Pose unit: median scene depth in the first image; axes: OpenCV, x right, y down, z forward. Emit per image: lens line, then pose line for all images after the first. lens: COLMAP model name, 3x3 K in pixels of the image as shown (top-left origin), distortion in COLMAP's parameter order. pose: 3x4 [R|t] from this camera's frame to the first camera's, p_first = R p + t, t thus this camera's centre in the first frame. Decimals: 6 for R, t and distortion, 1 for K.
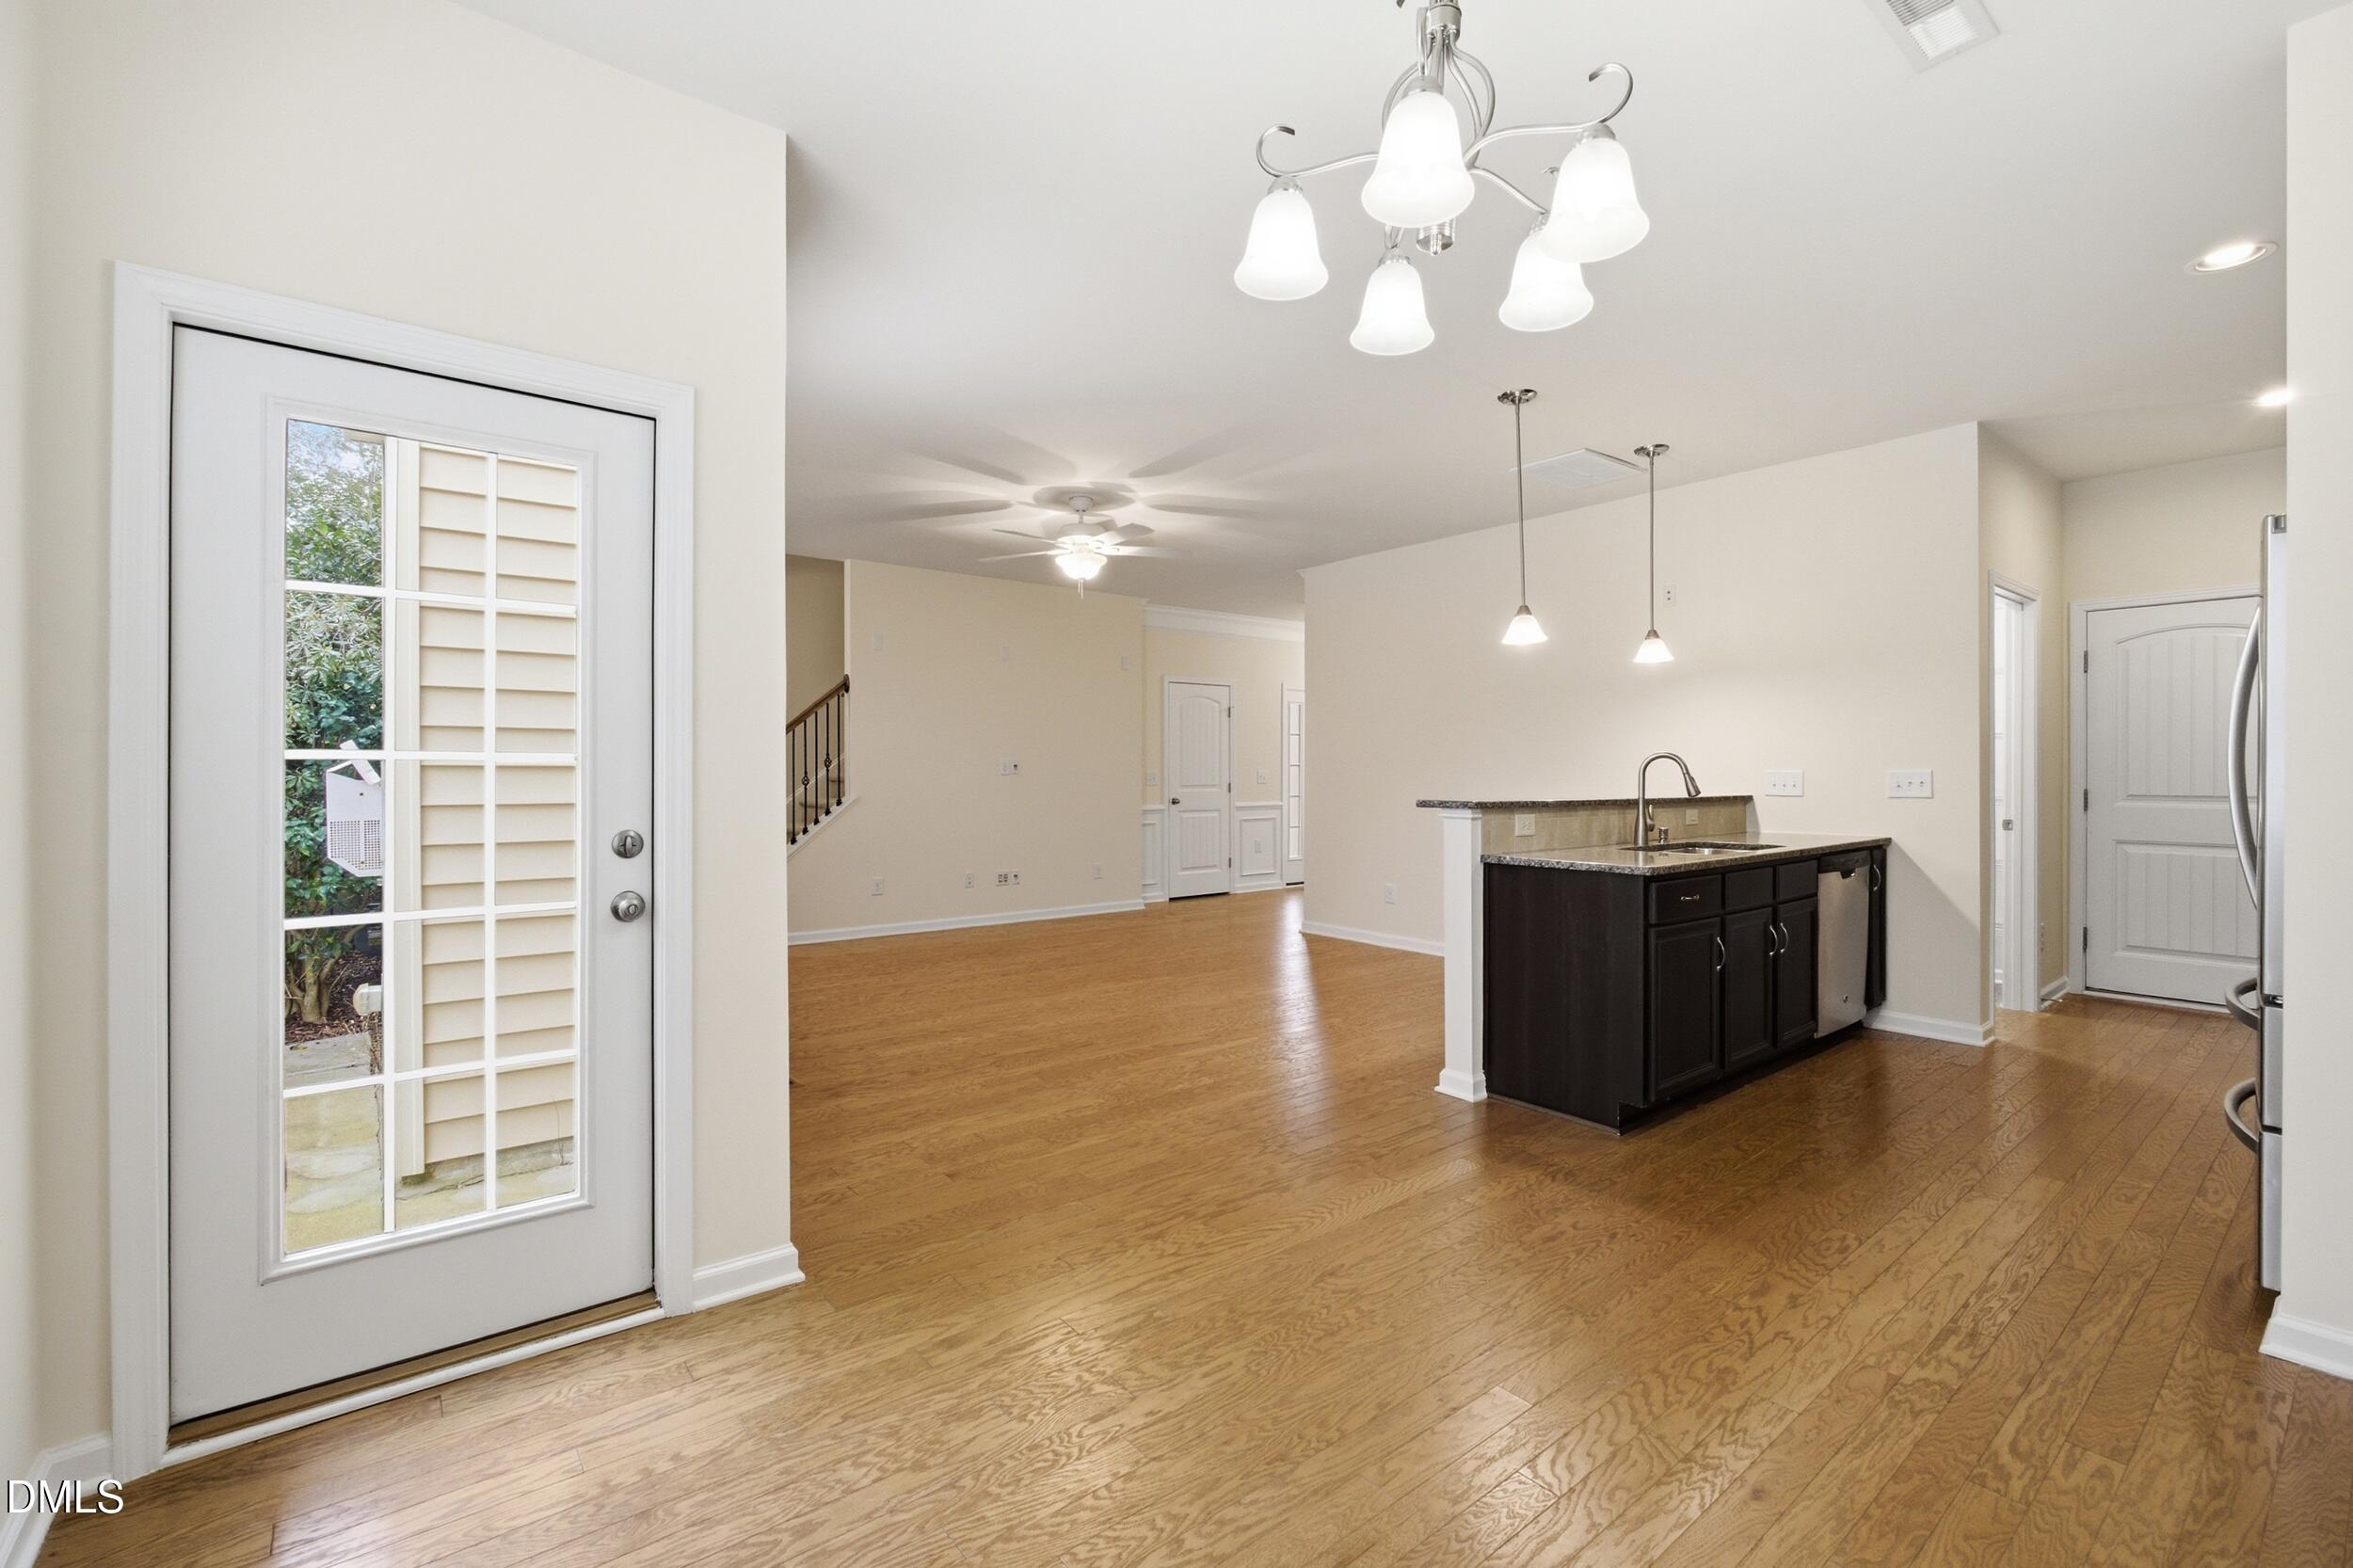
lens RADIAL K [[1015.3, 0, 1175.4], [0, 1015.3, 770.9], [0, 0, 1]] dist [-0.001037, 0.000012]
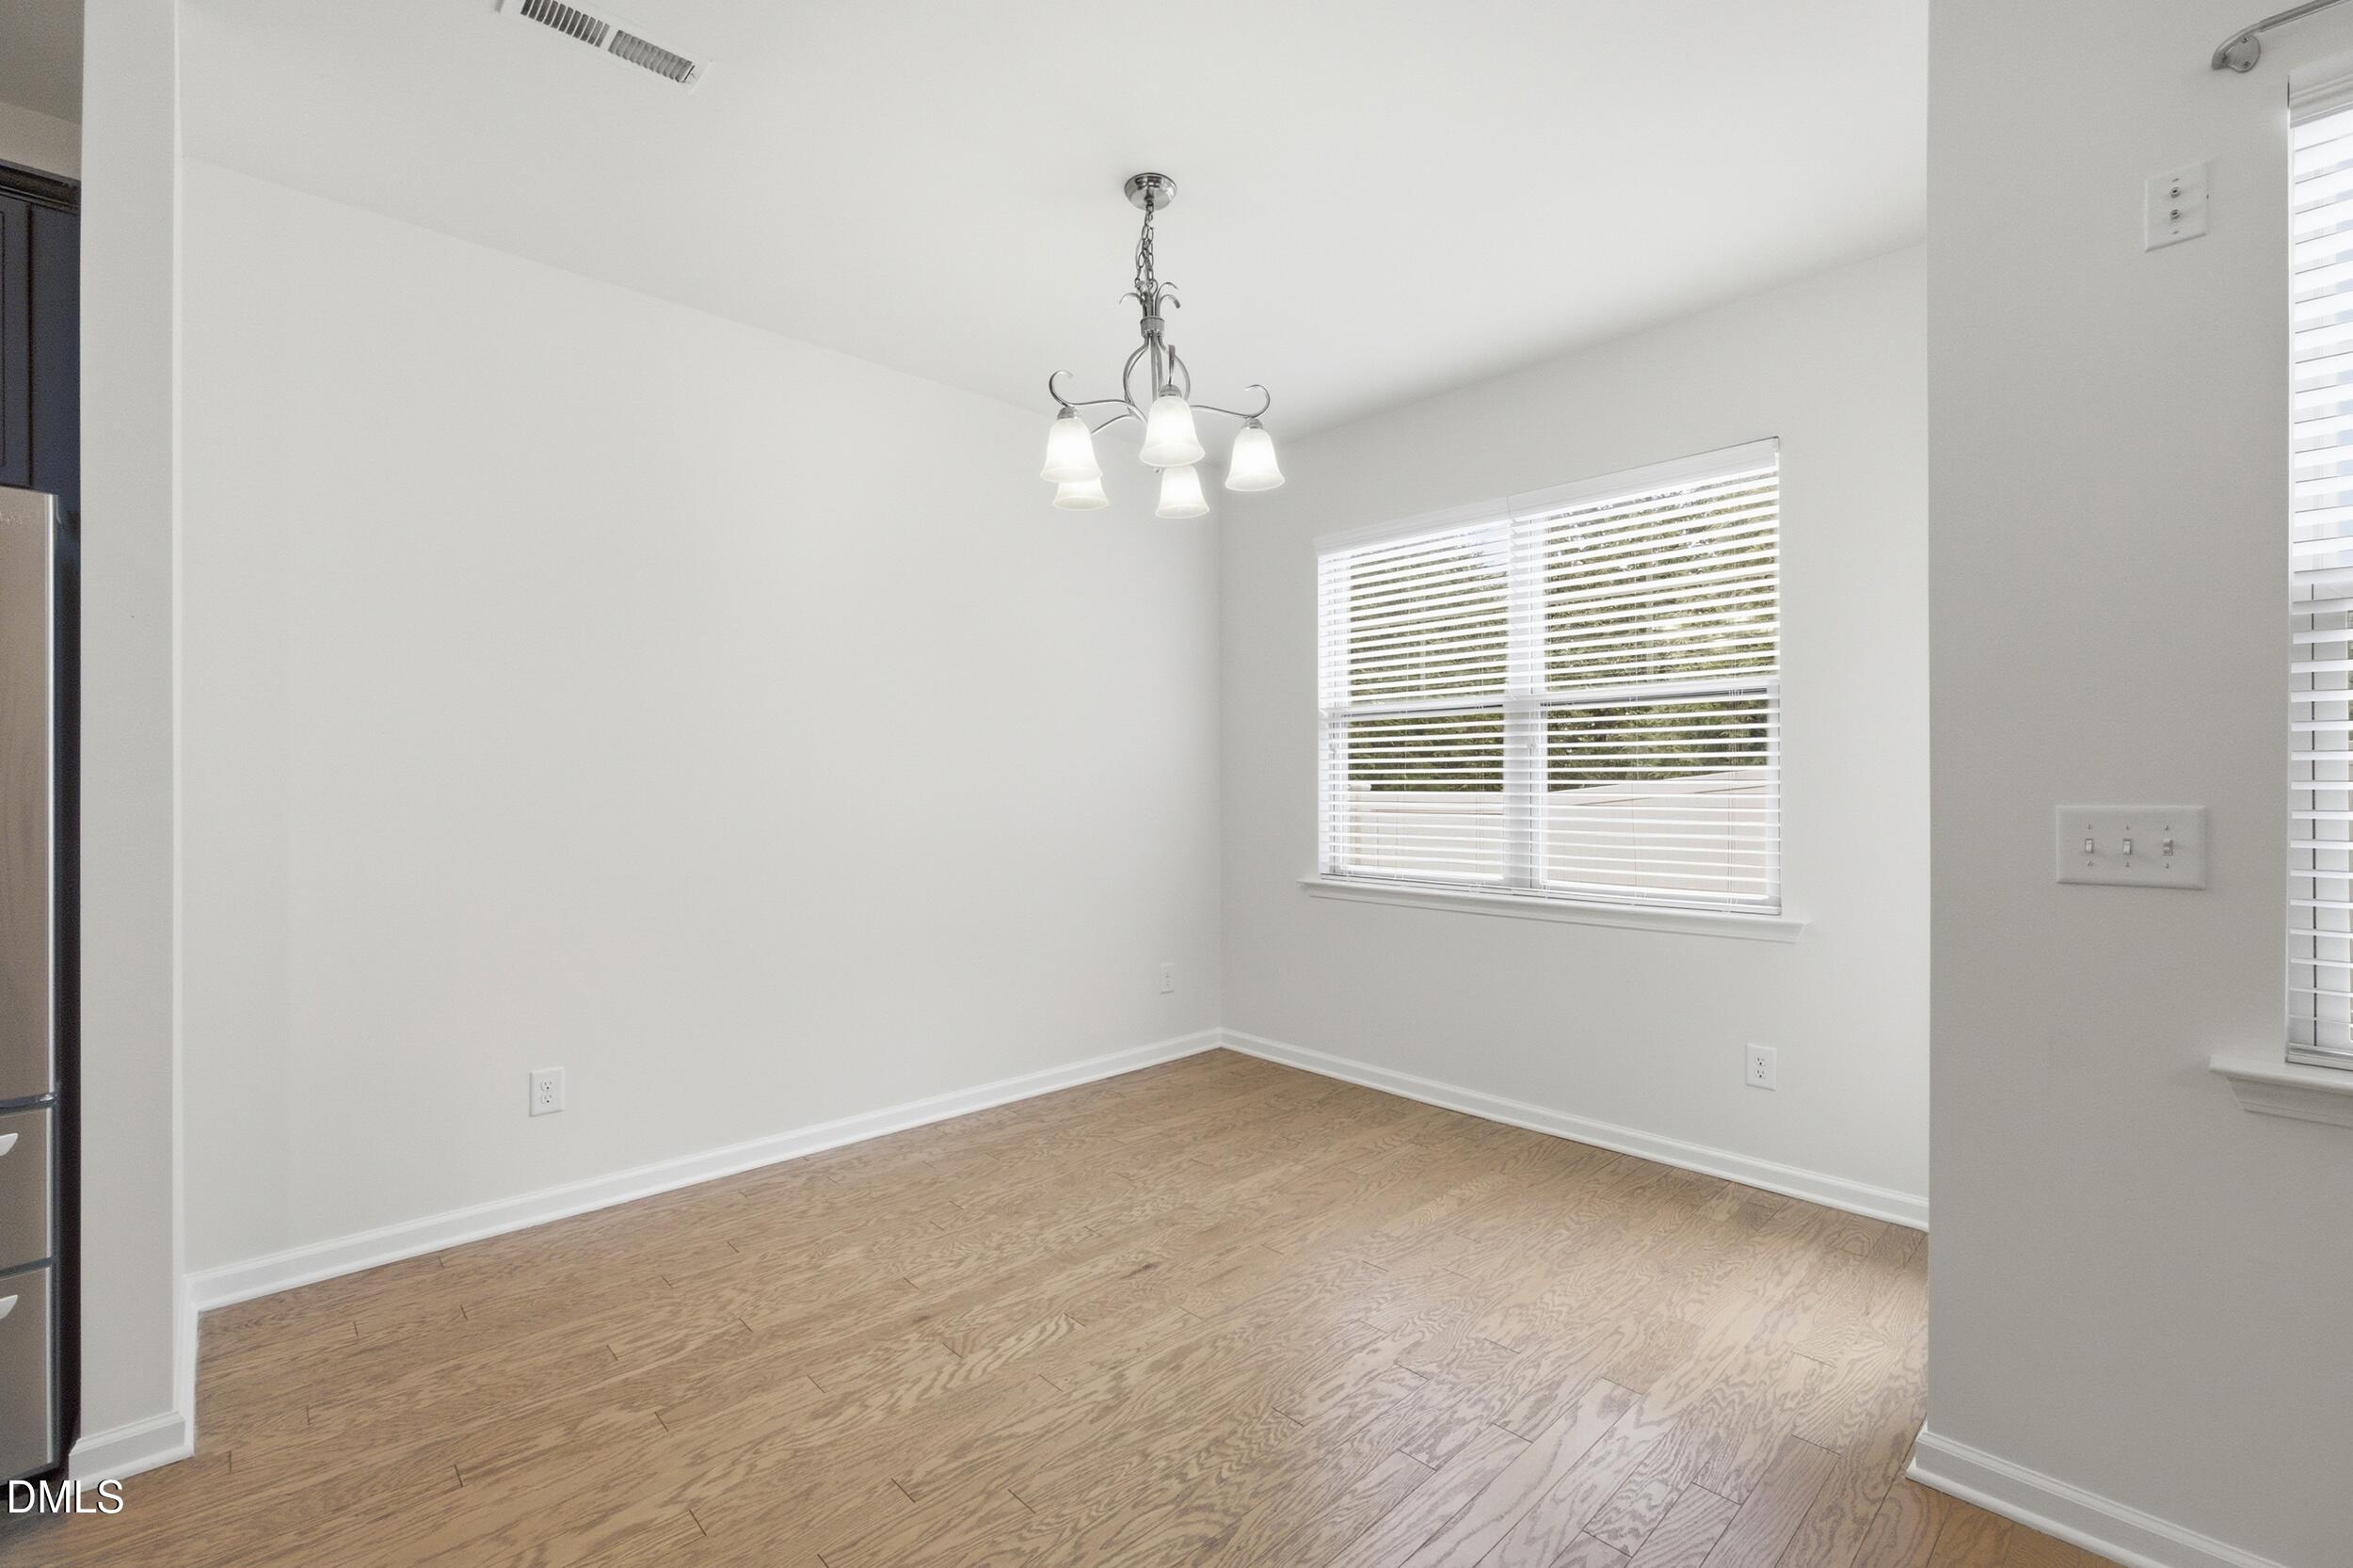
lens RADIAL K [[1065.2, 0, 1191.6], [0, 1065.2, 775.8], [0, 0, 1]] dist [-0.004628, -0.000503]
pose [[-0.995118, 0.002113, -0.098670, 0.291088], [0.002271, 0.999996, -0.001495, -0.027100], [0.098667, -0.001712, -0.995119, 2.096428]]
